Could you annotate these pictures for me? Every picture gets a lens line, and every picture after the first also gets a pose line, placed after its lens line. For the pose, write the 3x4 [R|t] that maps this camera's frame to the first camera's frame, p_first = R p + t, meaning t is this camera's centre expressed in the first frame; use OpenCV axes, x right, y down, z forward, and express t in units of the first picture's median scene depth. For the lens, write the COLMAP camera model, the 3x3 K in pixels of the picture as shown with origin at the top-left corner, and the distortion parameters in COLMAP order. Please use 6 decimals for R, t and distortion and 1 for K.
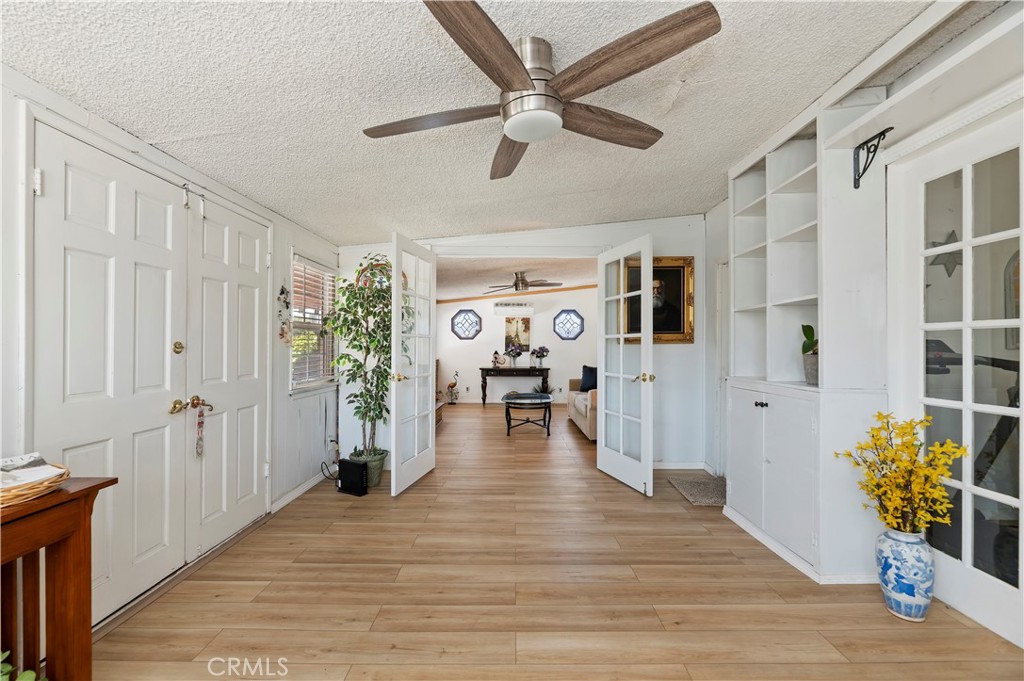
lens RADIAL K [[427.0, 0, 510.0], [0, 427.0, 342.1], [0, 0, 1]] dist [0.006272, -0.000106]
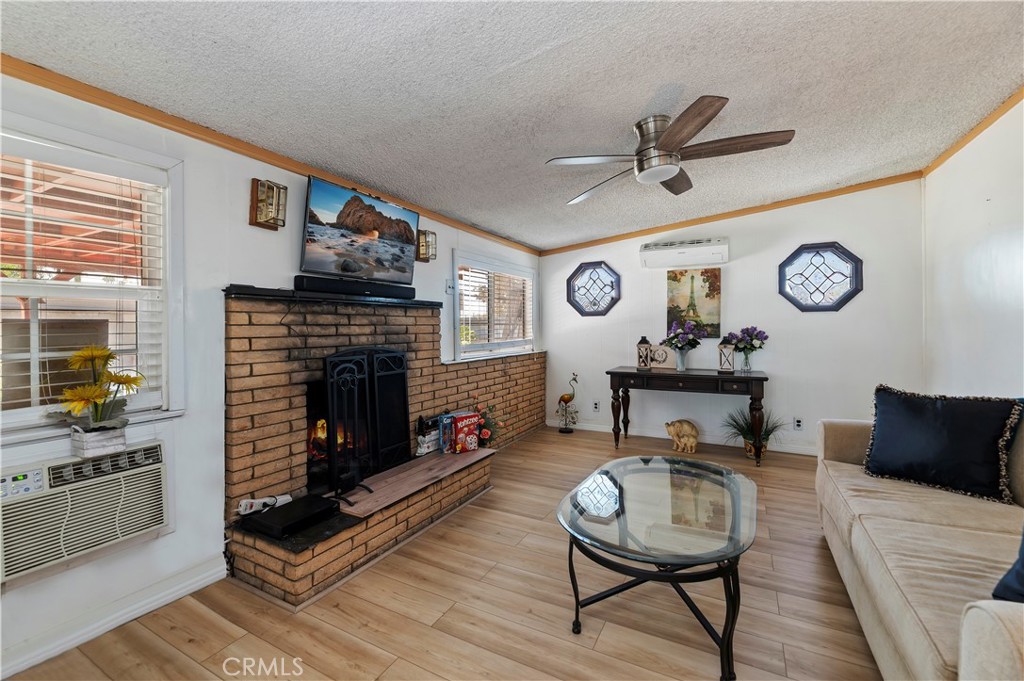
lens RADIAL K [[427.0, 0, 513.6], [0, 427.0, 317.9], [0, 0, 1]] dist [0.006272, -0.000106]
pose [[0.882886, -0.020708, -0.469131, 0.067177], [0.015306, 0.999765, -0.015326, 0.003533], [0.469338, 0.006350, 0.882996, 0.472834]]
